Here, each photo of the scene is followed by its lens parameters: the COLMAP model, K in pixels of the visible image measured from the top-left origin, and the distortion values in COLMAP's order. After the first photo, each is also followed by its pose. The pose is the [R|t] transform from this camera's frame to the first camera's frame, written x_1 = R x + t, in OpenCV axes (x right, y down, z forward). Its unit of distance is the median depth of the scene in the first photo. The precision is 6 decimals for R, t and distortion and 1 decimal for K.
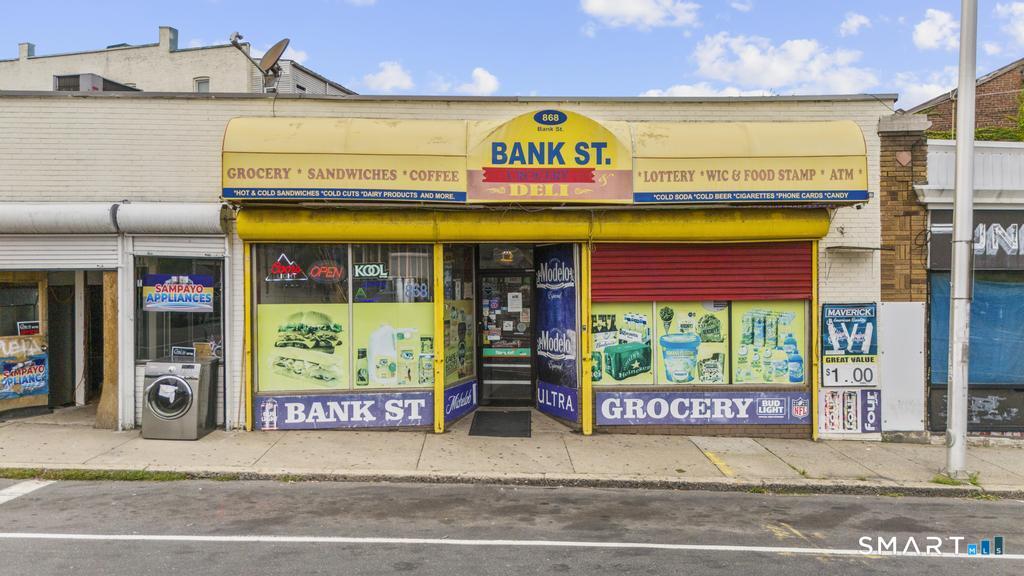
lens RADIAL K [[758.9, 0, 510.8], [0, 758.9, 288.5], [0, 0, 1]] dist [0.070449, -0.009522]
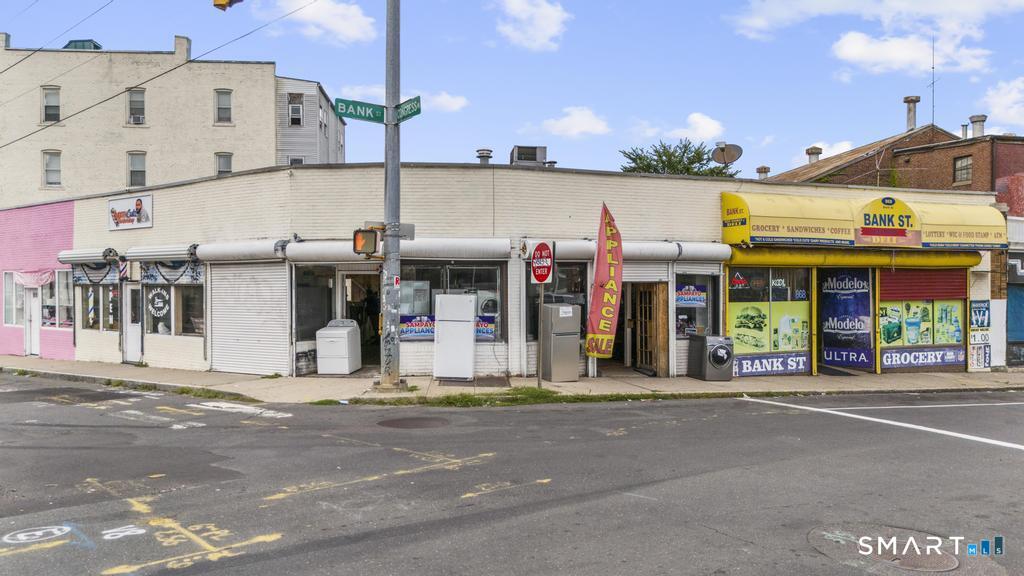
lens RADIAL K [[758.9, 0, 513.9], [0, 758.9, 290.6], [0, 0, 1]] dist [0.070449, -0.009522]
pose [[0.933602, -0.000997, 0.358310, -1.348876], [-0.000001, 0.999996, 0.002784, -0.010391], [-0.358311, -0.002600, 0.933599, -0.394585]]
